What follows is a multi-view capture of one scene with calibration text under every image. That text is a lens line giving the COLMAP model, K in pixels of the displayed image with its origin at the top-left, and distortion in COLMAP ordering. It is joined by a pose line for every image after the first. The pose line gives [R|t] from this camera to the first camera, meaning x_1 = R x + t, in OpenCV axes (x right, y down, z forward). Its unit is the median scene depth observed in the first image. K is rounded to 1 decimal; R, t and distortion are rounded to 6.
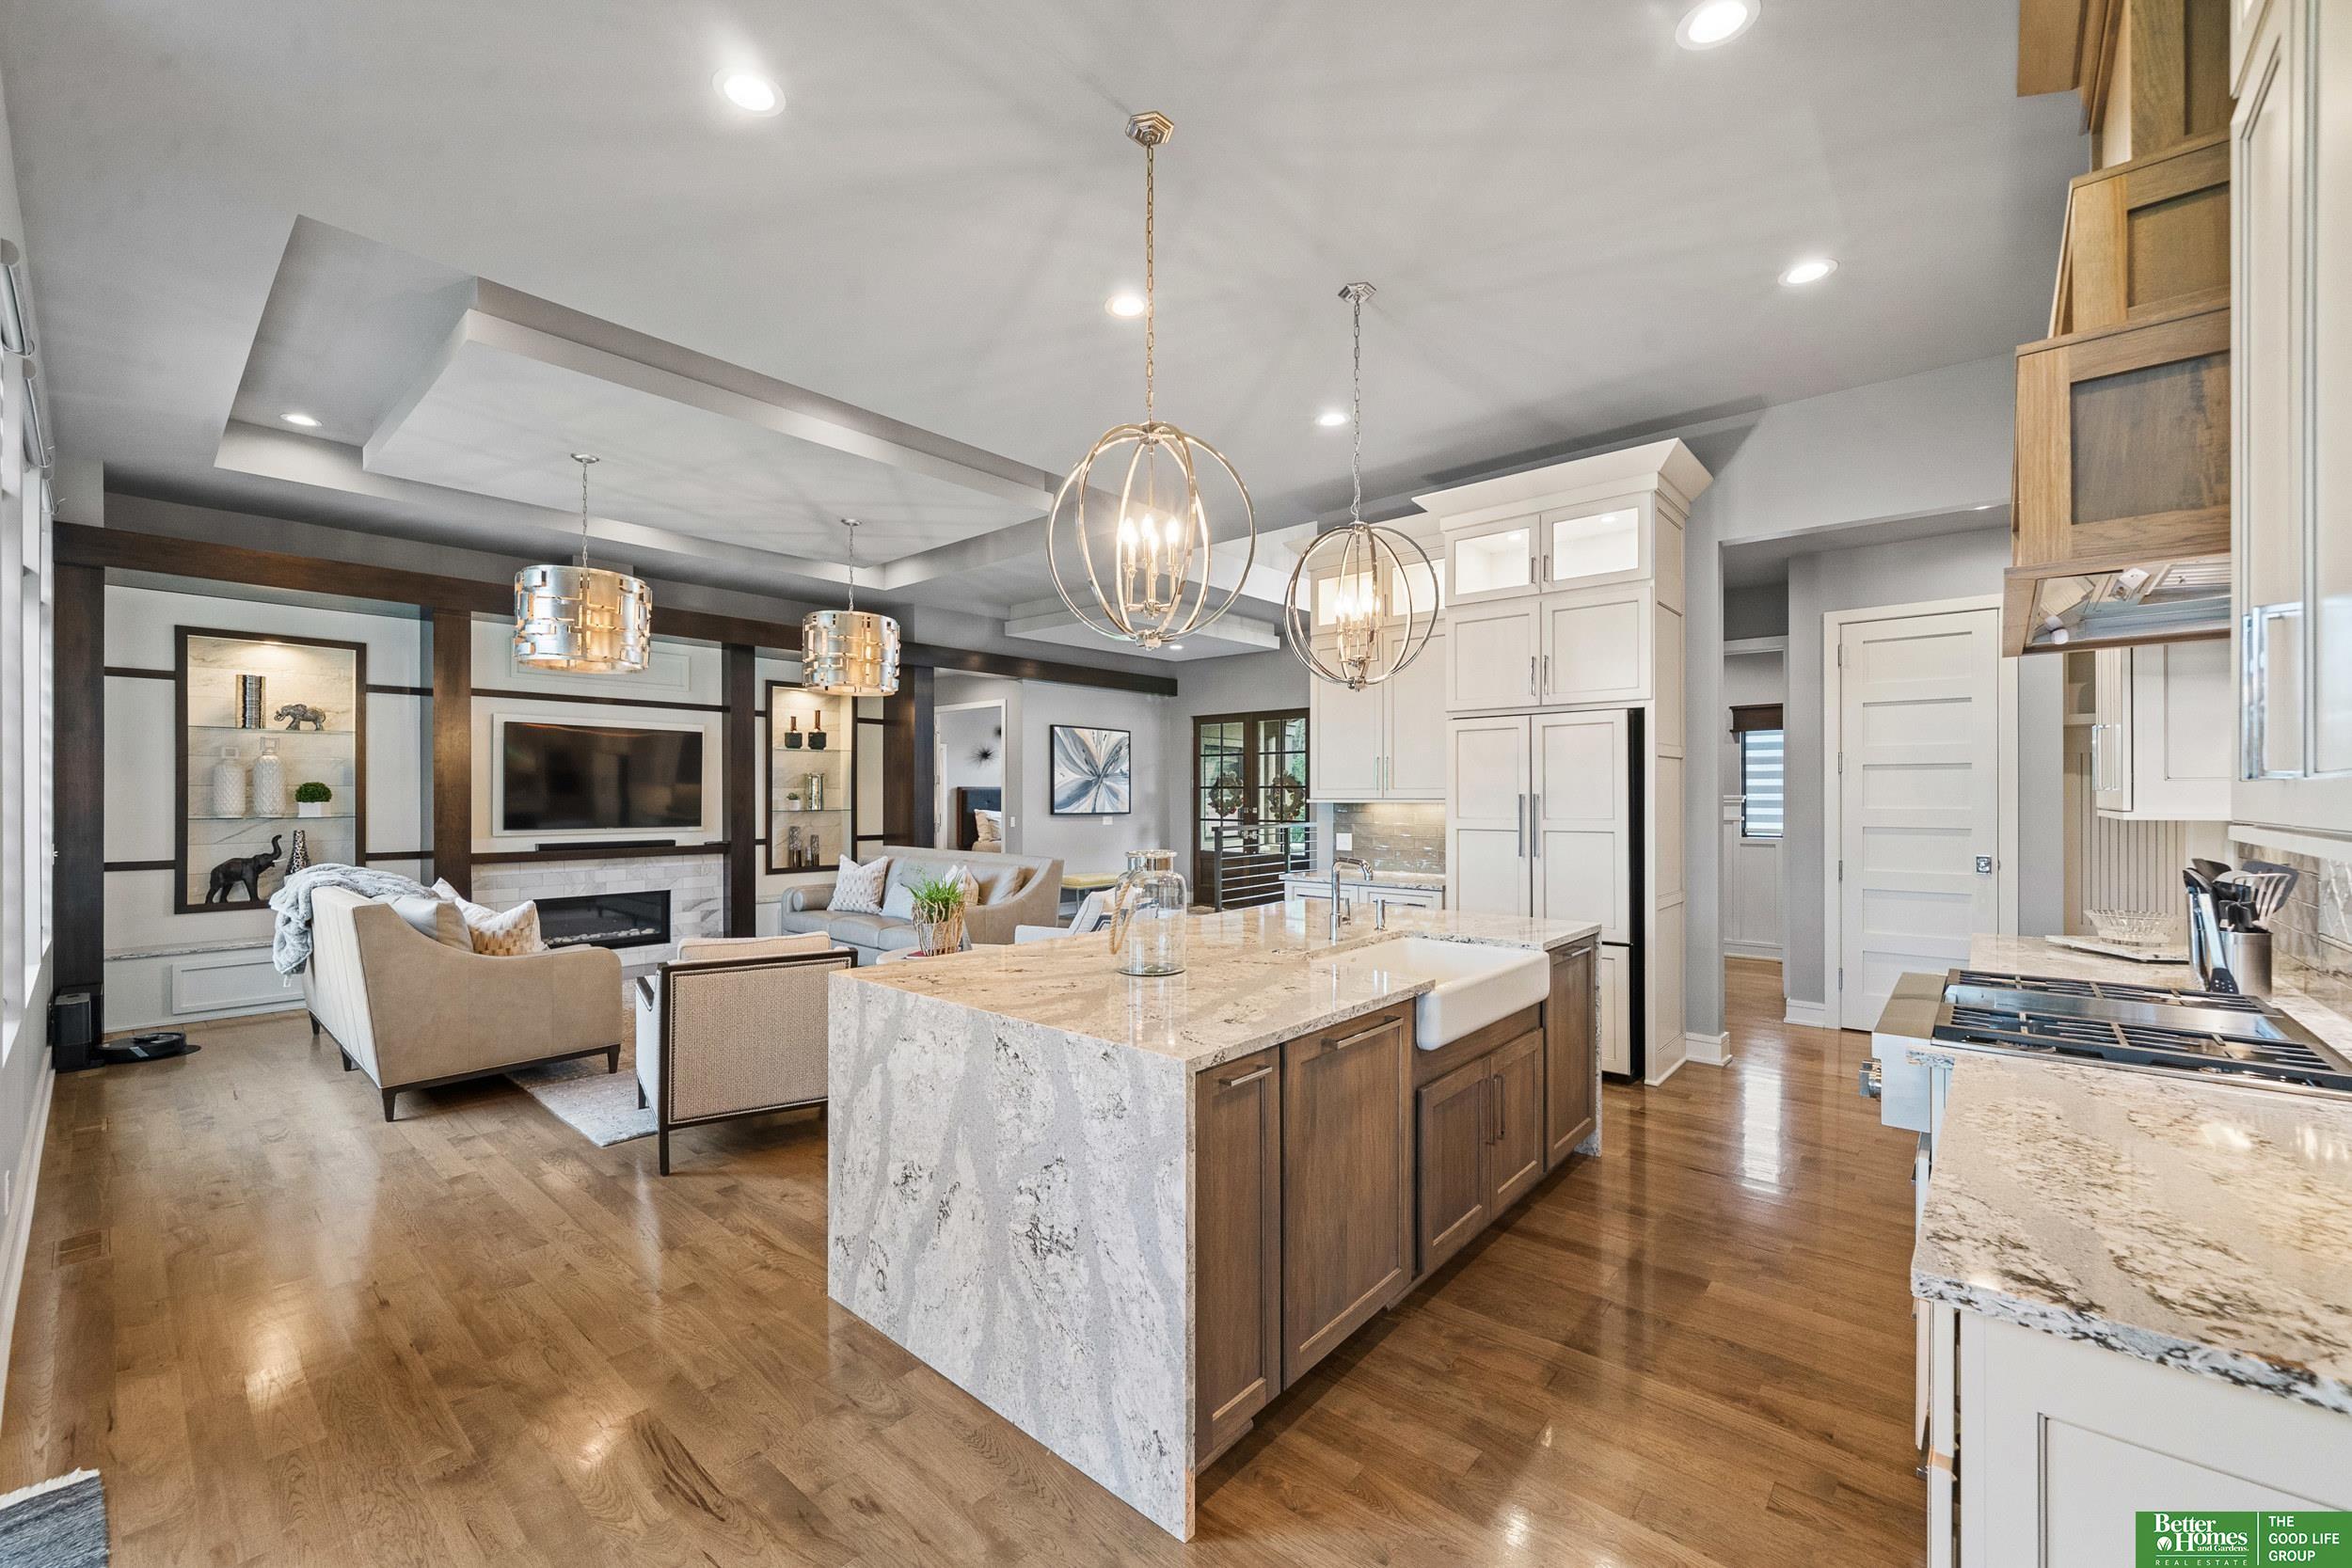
lens RADIAL K [[940.7, 0, 1164.4], [0, 940.7, 795.9], [0, 0, 1]] dist [-0.001455, -0.000246]
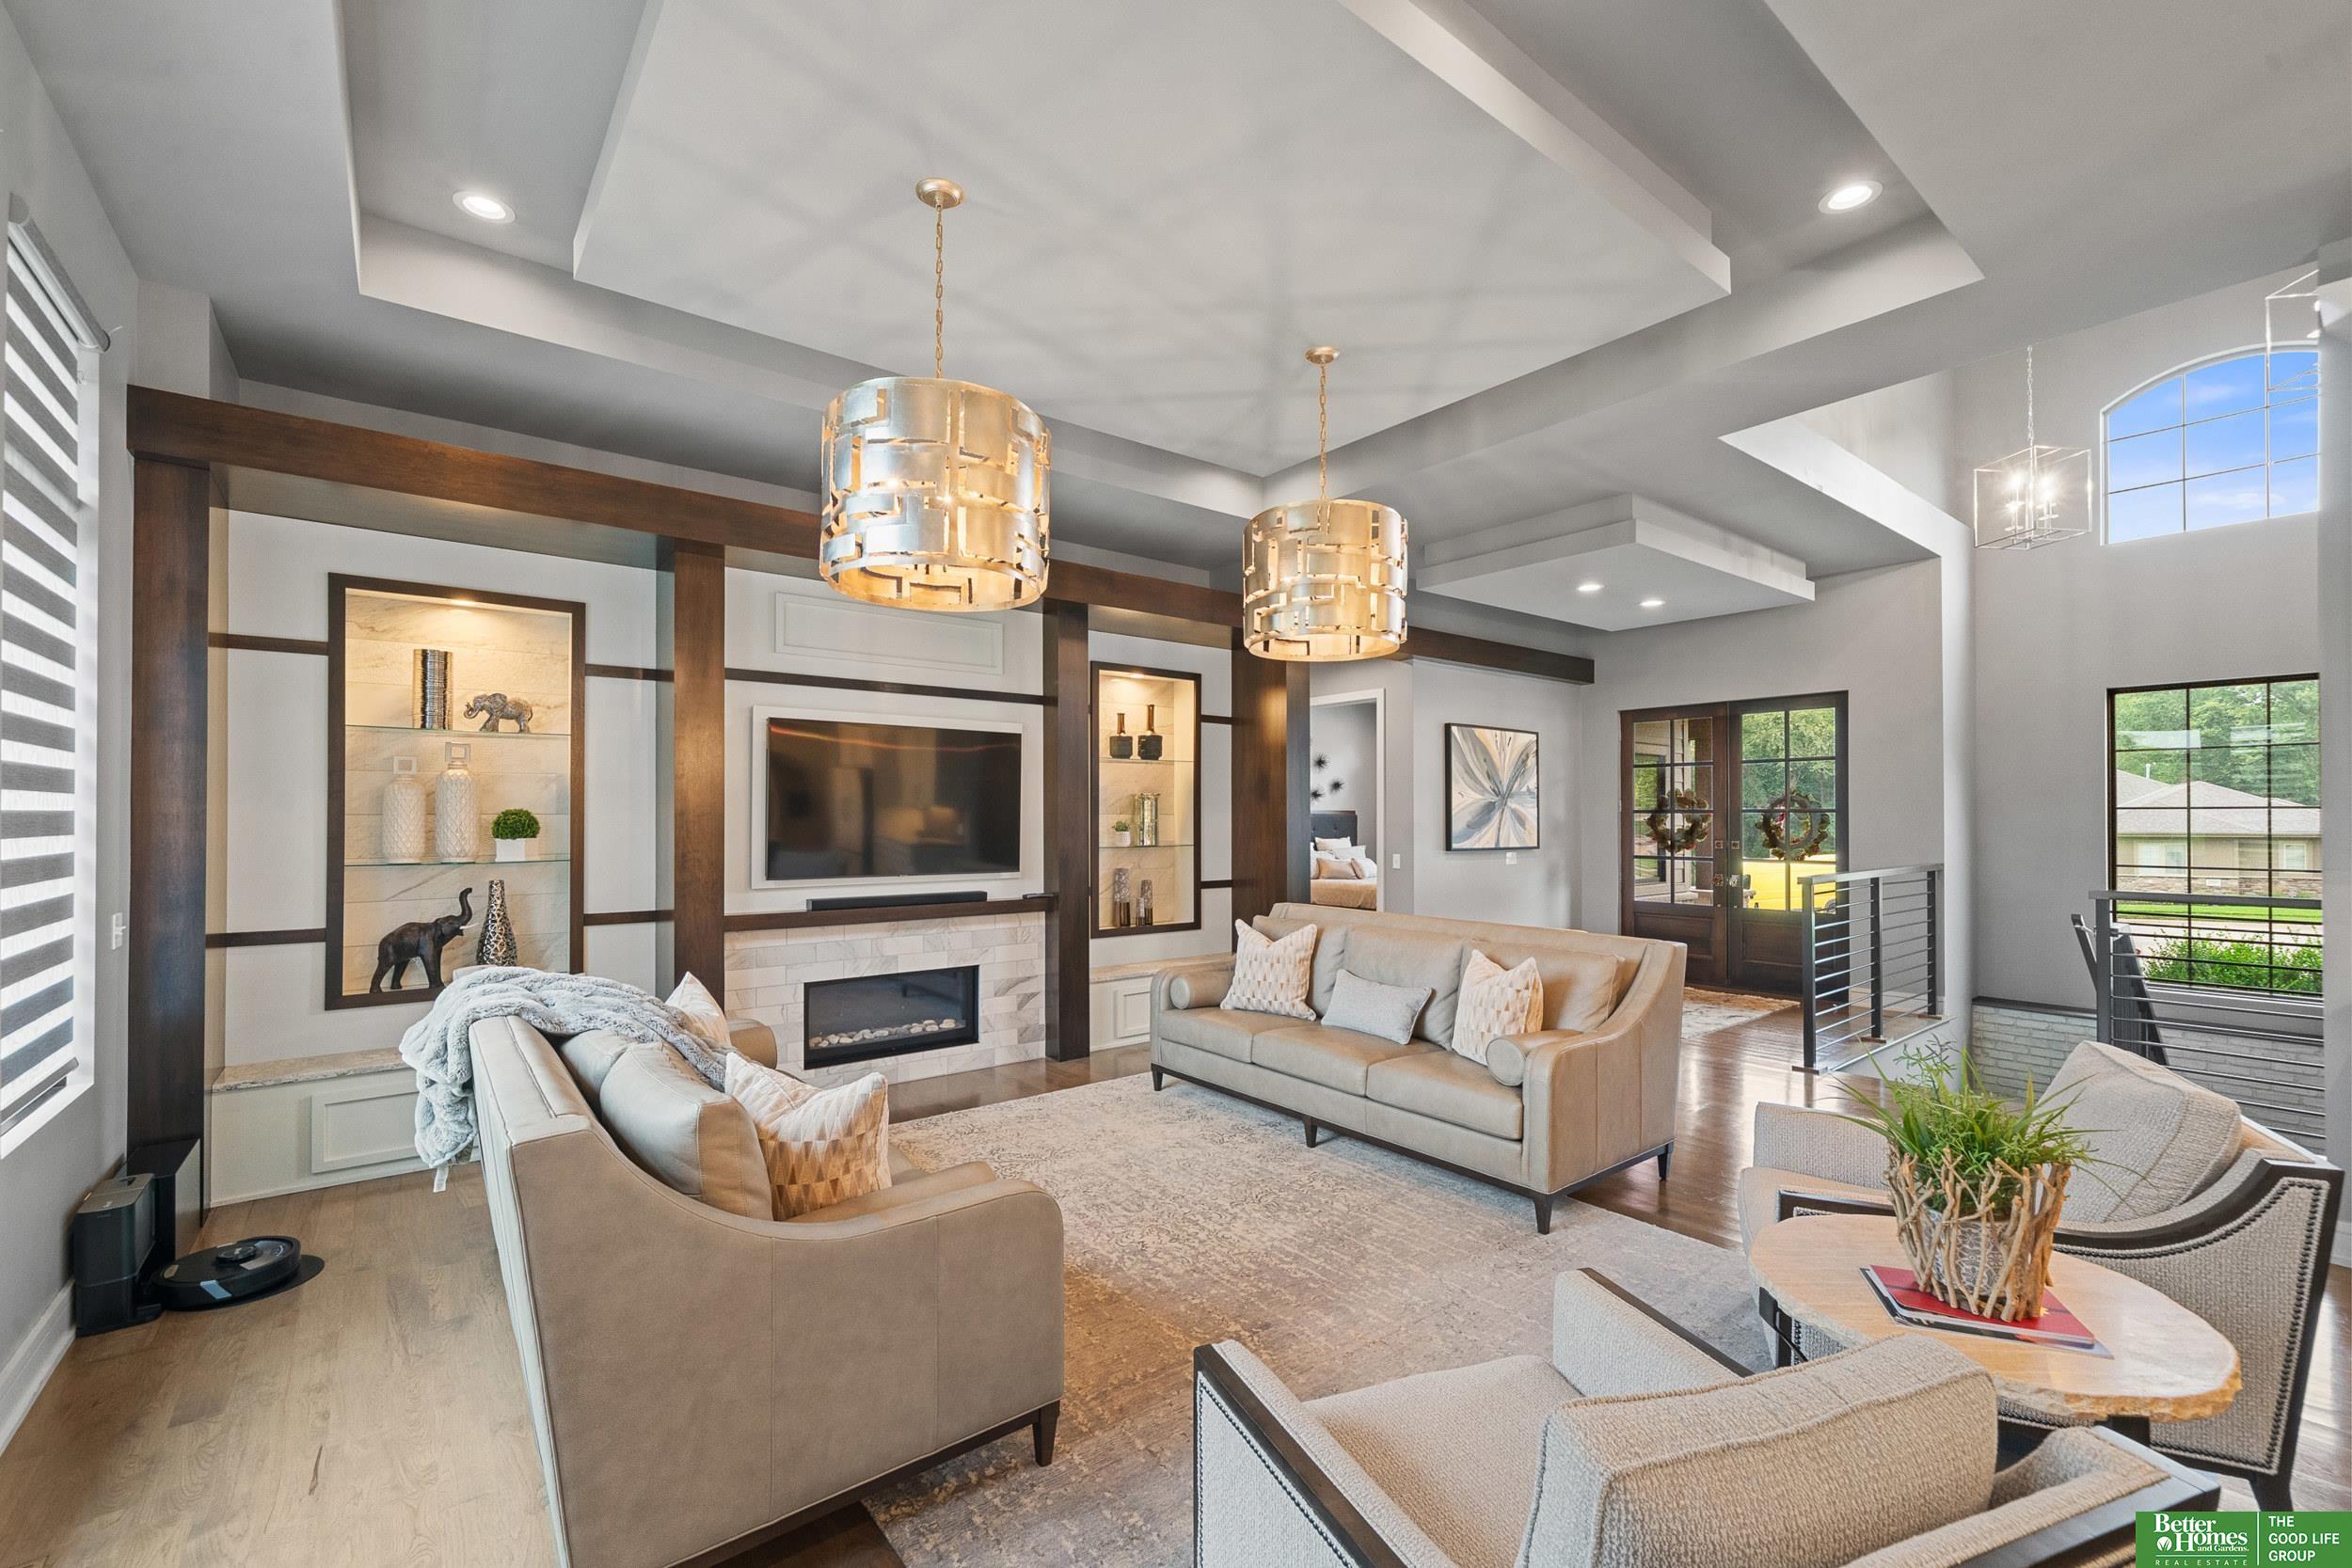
lens RADIAL K [[977.9, 0, 1161.8], [0, 977.9, 810.6], [0, 0, 1]] dist [-0.000155, 0.000141]
pose [[0.982577, -0.001926, -0.185847, -0.347461], [0.000485, 0.999969, -0.007797, -0.008541], [0.185856, 0.007571, 0.982548, 0.431452]]
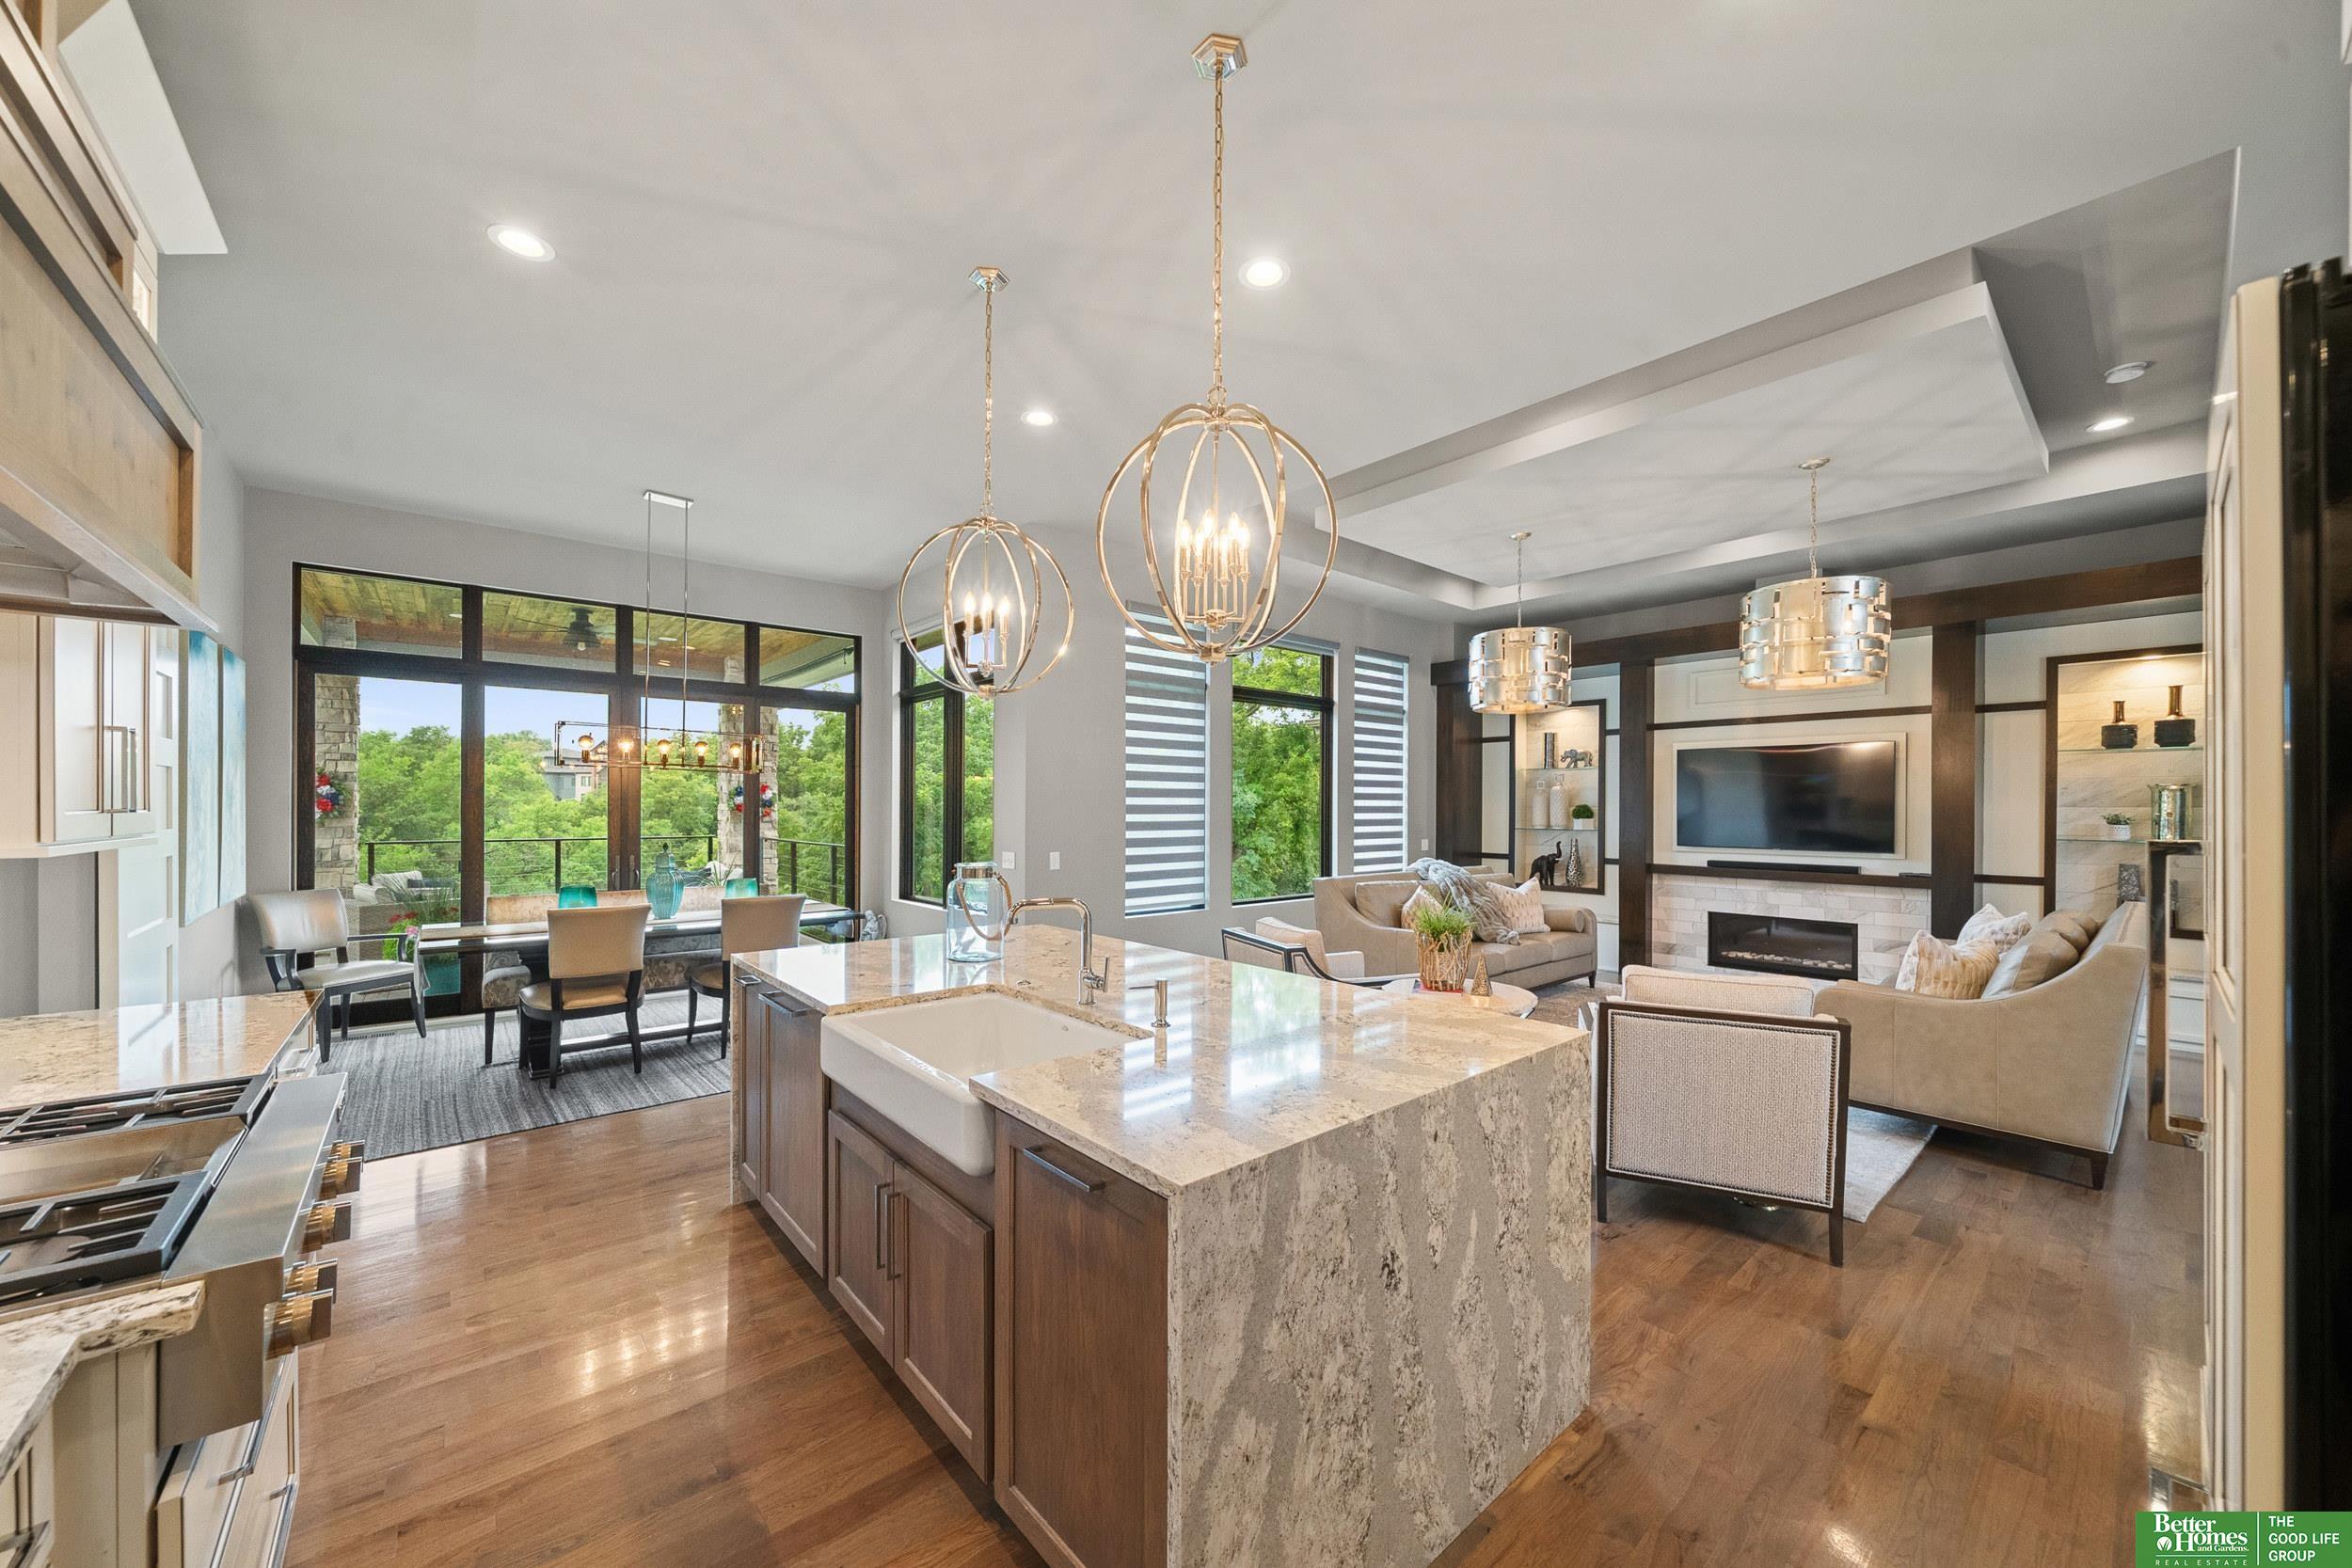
lens RADIAL K [[864.2, 0, 1167.2], [0, 864.2, 814.6], [0, 0, 1]] dist [-0.000034, 0.000068]
pose [[-0.142323, 0.005758, -0.989804, 0.485749], [-0.005321, 0.999964, 0.006582, -0.005364], [0.989806, 0.006204, -0.142287, 0.629112]]
